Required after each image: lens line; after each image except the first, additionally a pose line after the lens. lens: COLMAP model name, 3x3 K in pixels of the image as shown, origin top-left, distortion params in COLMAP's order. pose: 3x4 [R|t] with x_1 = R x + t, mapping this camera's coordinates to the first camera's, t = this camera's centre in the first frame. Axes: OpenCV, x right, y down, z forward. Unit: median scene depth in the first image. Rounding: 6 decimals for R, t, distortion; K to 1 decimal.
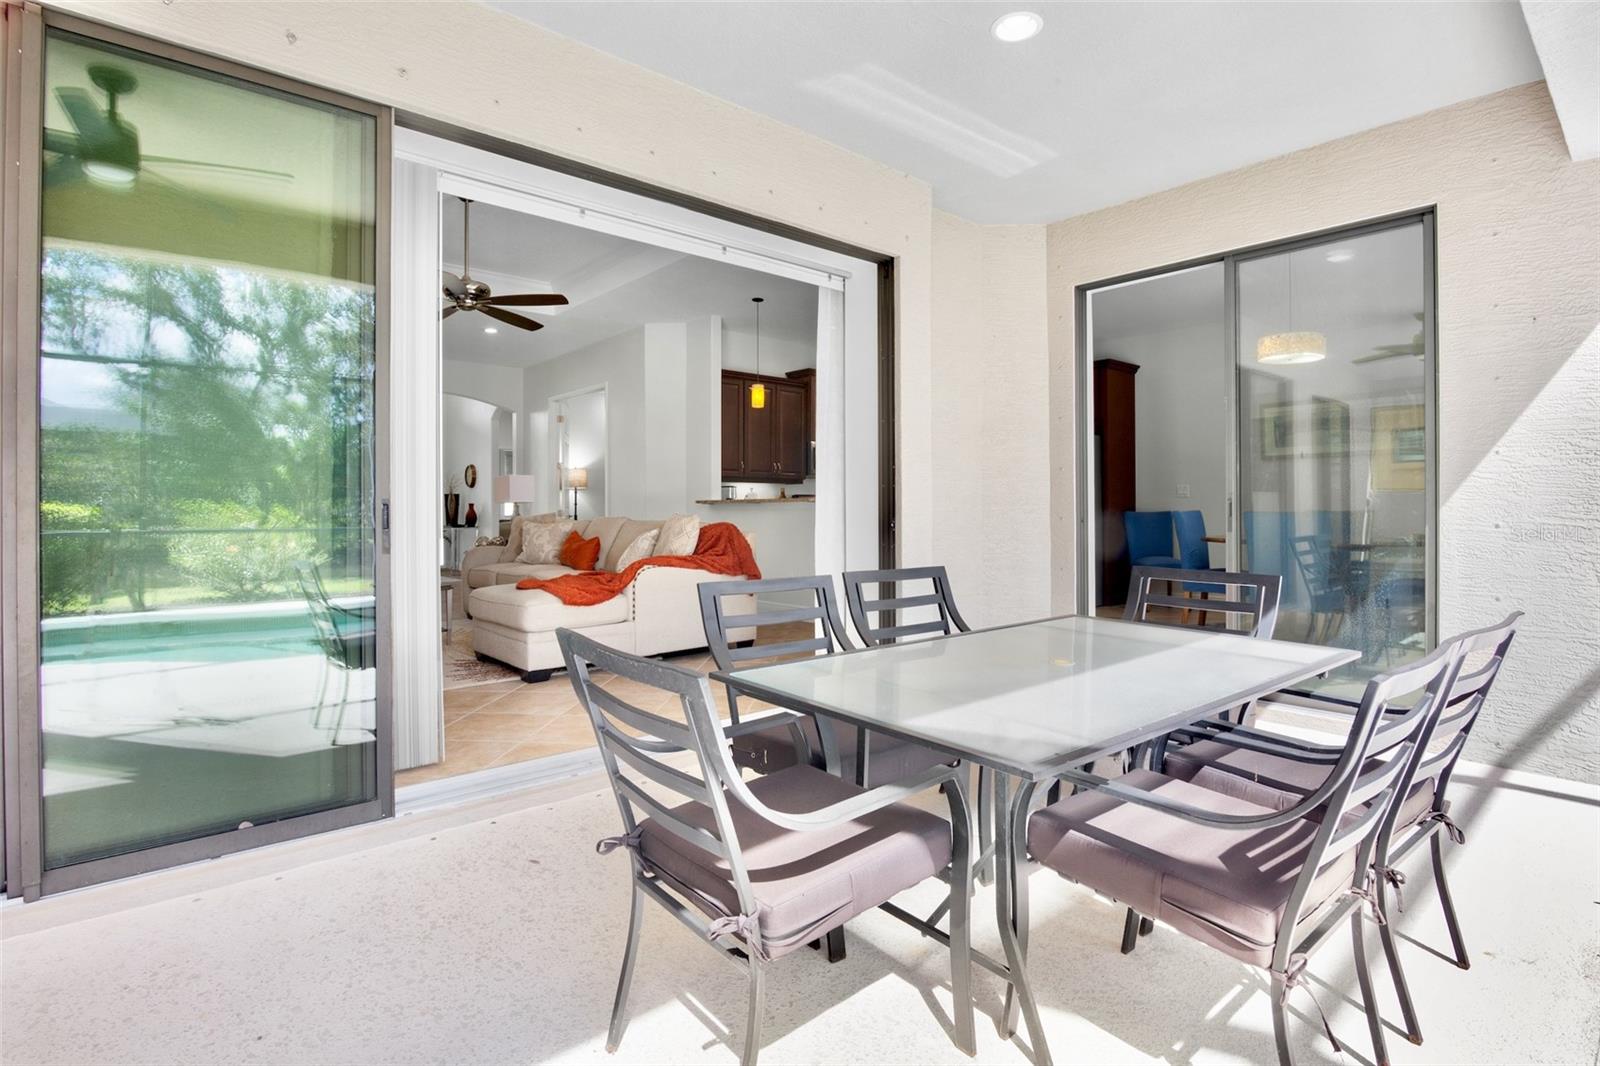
lens RADIAL K [[788.1, 0, 801.8], [0, 788.1, 519.5], [0, 0, 1]] dist [-0.021626, -0.000033]
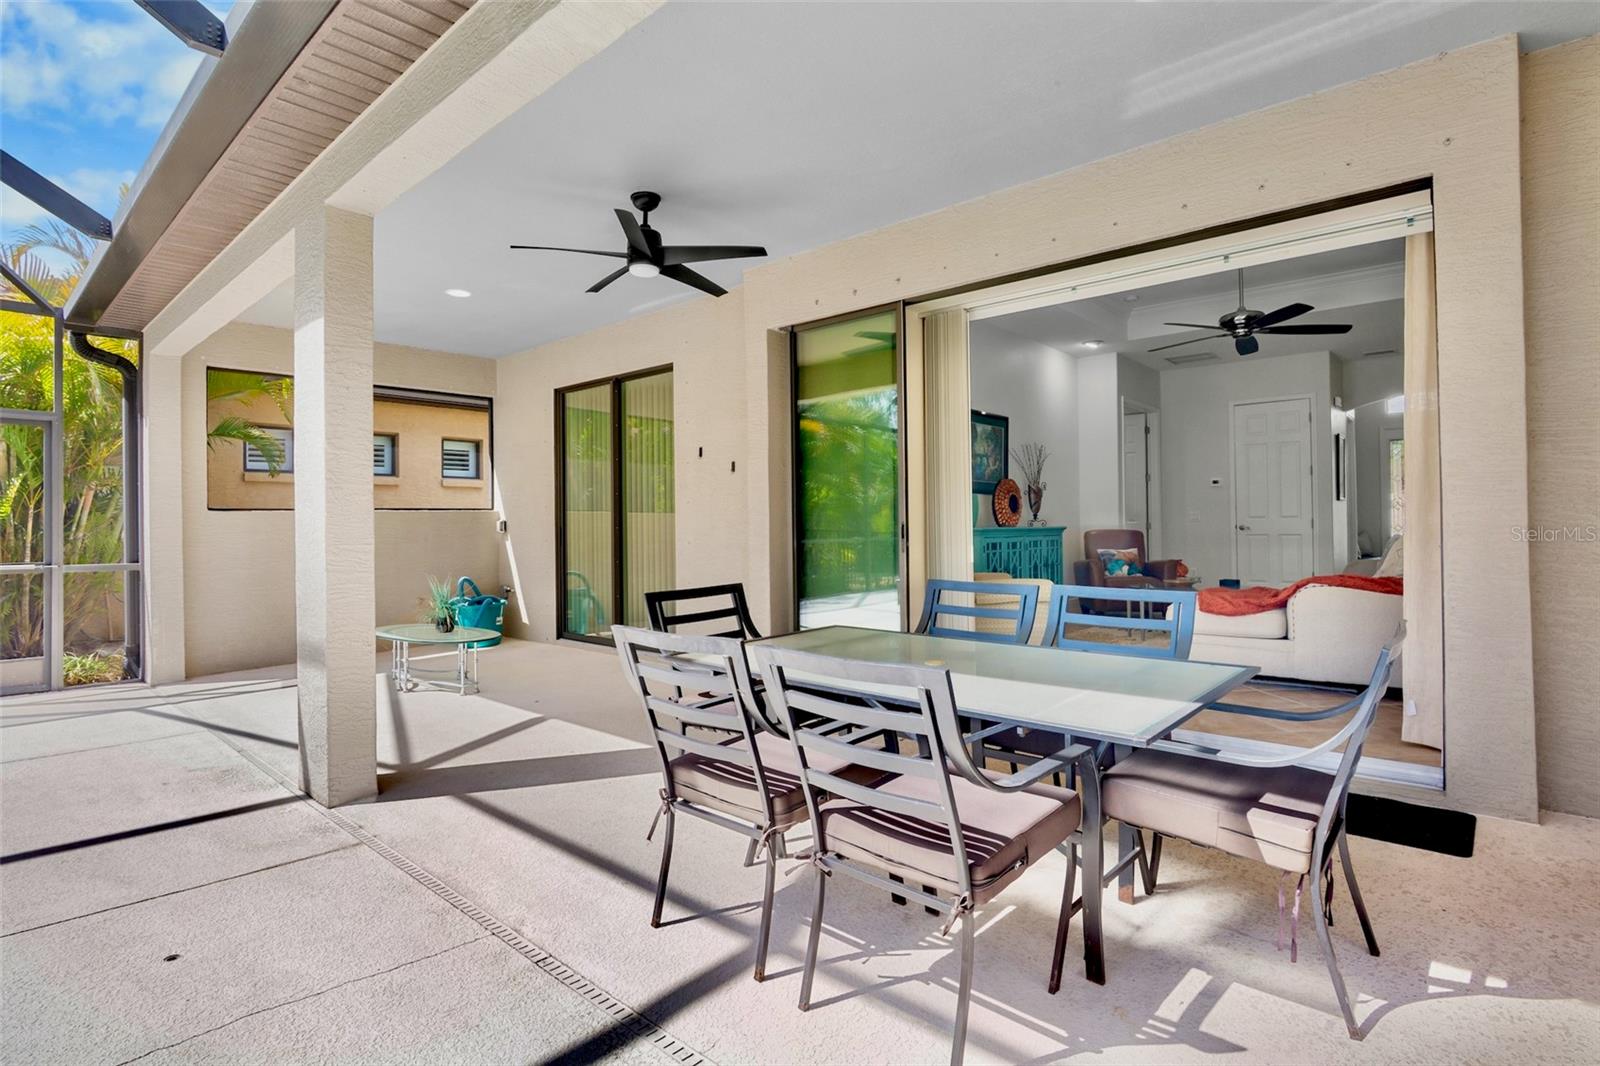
lens RADIAL K [[765.7, 0, 800.9], [0, 765.7, 527.6], [0, 0, 1]] dist [-0.025366, 0.000170]
pose [[0.120979, 0.006801, -0.992632, 0.336186], [0.000147, 0.999976, 0.006869, -0.007976], [0.992655, -0.000977, 0.120975, 0.161788]]
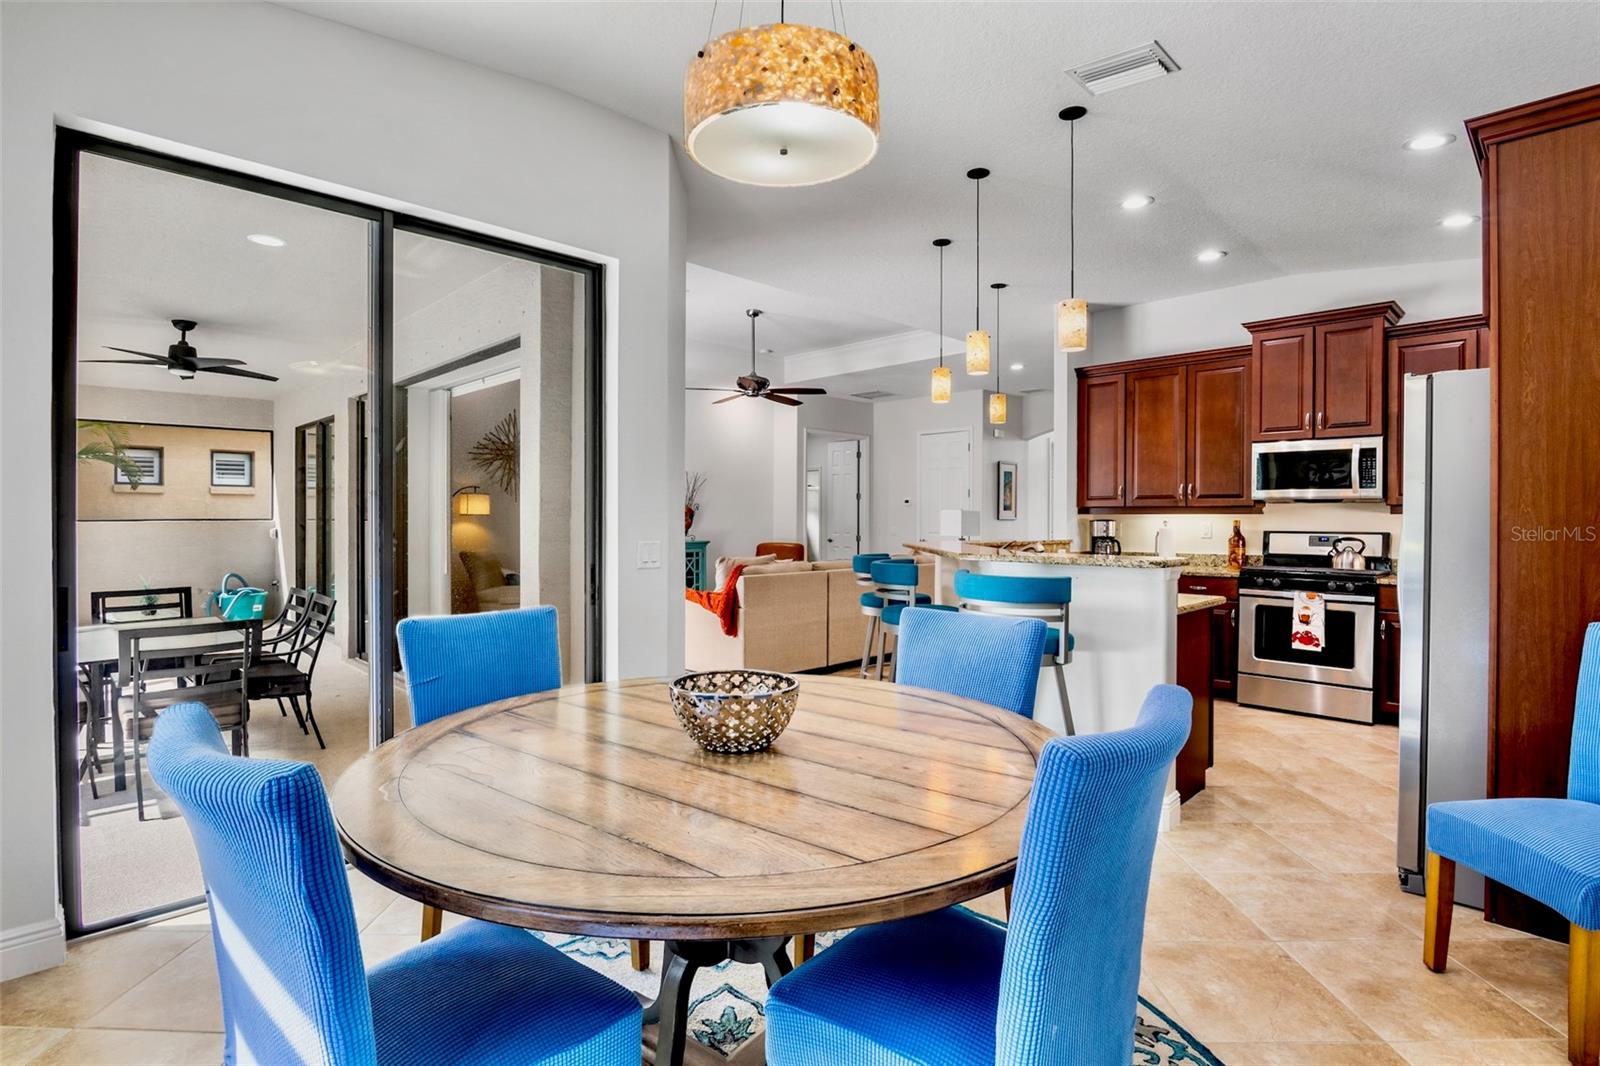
lens RADIAL K [[765.7, 0, 800.9], [0, 765.7, 527.6], [0, 0, 1]] dist [-0.025366, 0.000170]
pose [[0.059244, 0.017922, -0.998083, 0.571229], [-0.014248, 0.999752, 0.017106, -0.041292], [0.998142, 0.013208, 0.059485, 0.629945]]
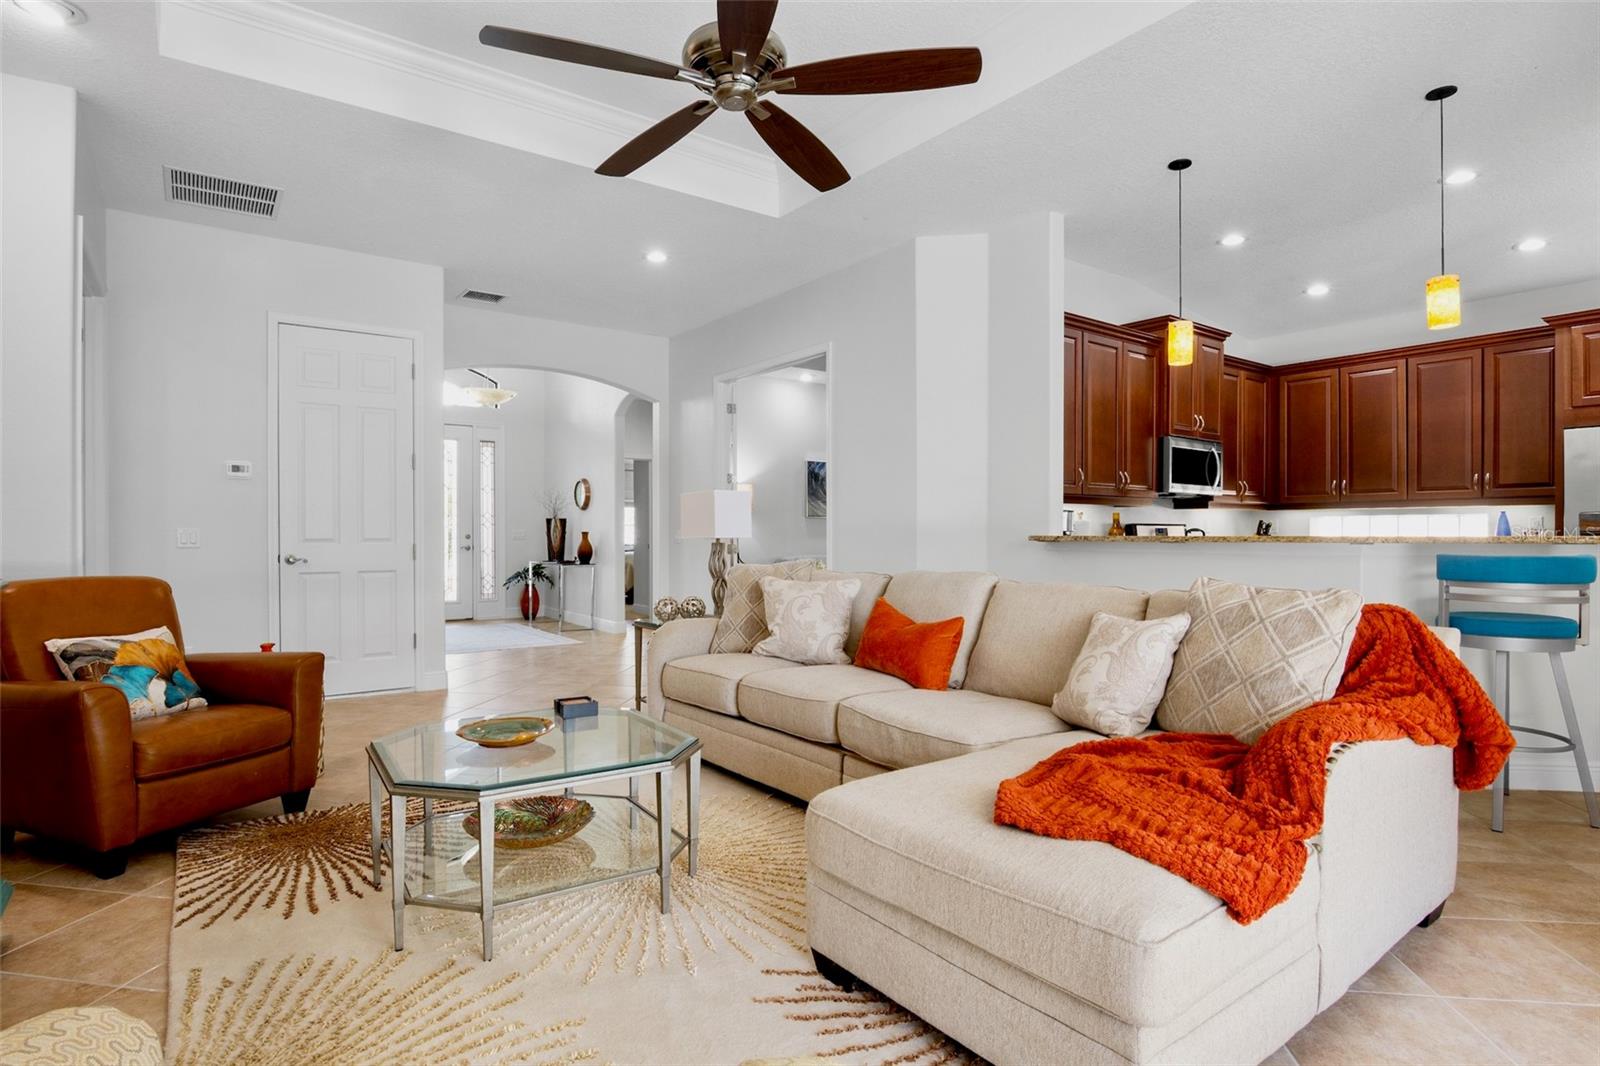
lens RADIAL K [[825.2, 0, 765.1], [0, 825.2, 534.1], [0, 0, 1]] dist [-0.037020, -0.000600]
pose [[0.993447, 0.006741, -0.114095, -0.226393], [-0.007895, 0.999922, -0.009673, -0.016329], [0.114021, 0.010510, 0.993423, 0.349564]]
